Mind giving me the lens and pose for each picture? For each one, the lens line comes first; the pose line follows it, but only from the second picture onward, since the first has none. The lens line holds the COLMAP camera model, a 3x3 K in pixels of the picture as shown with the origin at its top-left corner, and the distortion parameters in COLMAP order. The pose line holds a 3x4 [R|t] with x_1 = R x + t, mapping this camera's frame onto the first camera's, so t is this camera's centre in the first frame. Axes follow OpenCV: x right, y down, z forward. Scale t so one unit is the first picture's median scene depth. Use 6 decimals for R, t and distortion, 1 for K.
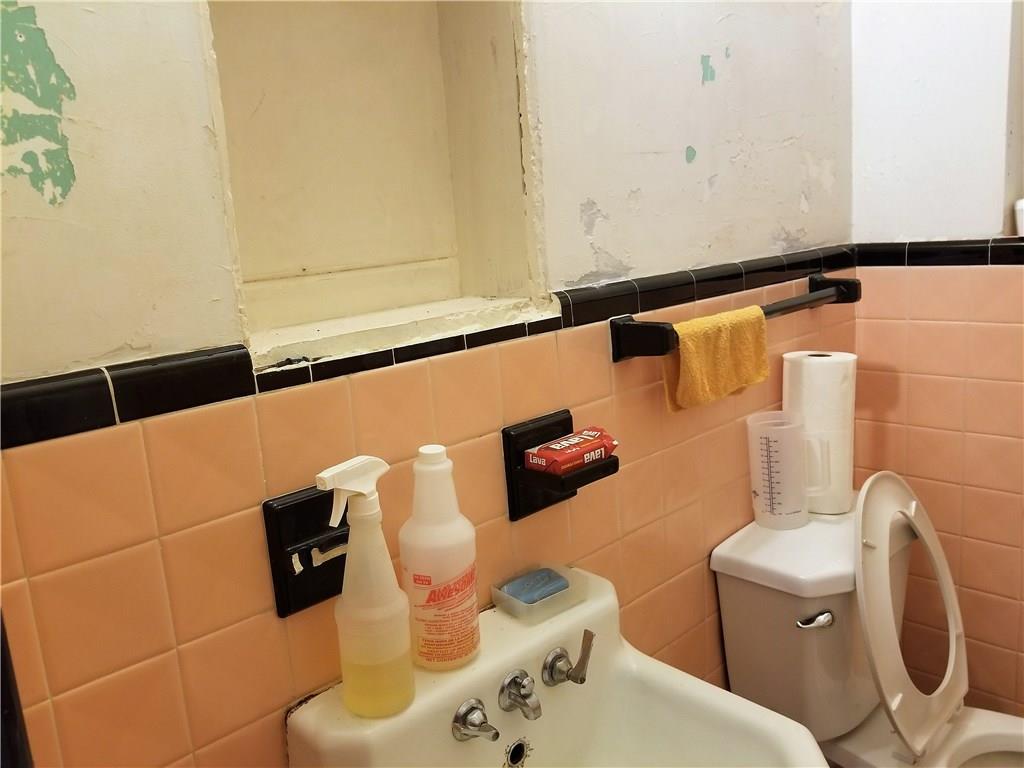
lens RADIAL K [[810.3, 0, 514.0], [0, 810.3, 389.6], [0, 0, 1]] dist [-0.014545, 0.005844]
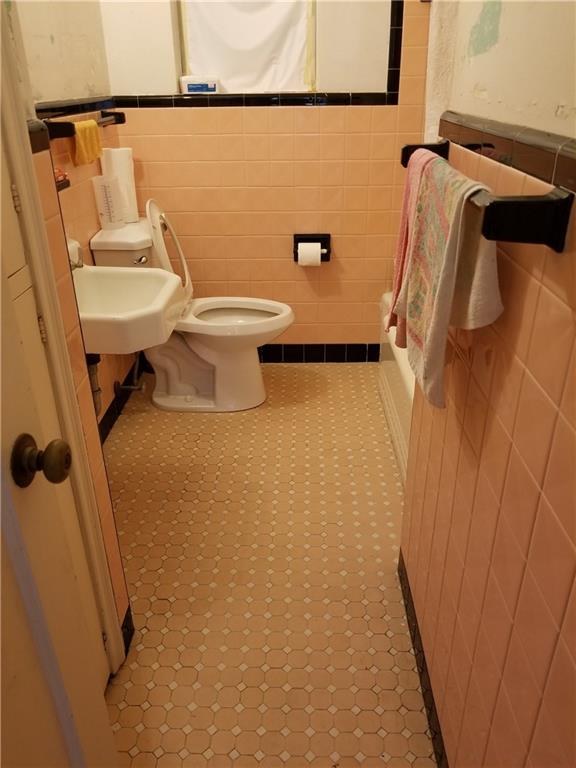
lens RADIAL K [[607.7, 0, 292.1], [0, 607.7, 381.3], [0, 0, 1]] dist [-0.014545, 0.005844]
pose [[0.704737, -0.247315, 0.664967, -0.533679], [0.088448, 0.960589, 0.263526, 0.175057], [-0.703934, -0.126902, 0.698837, -0.556224]]
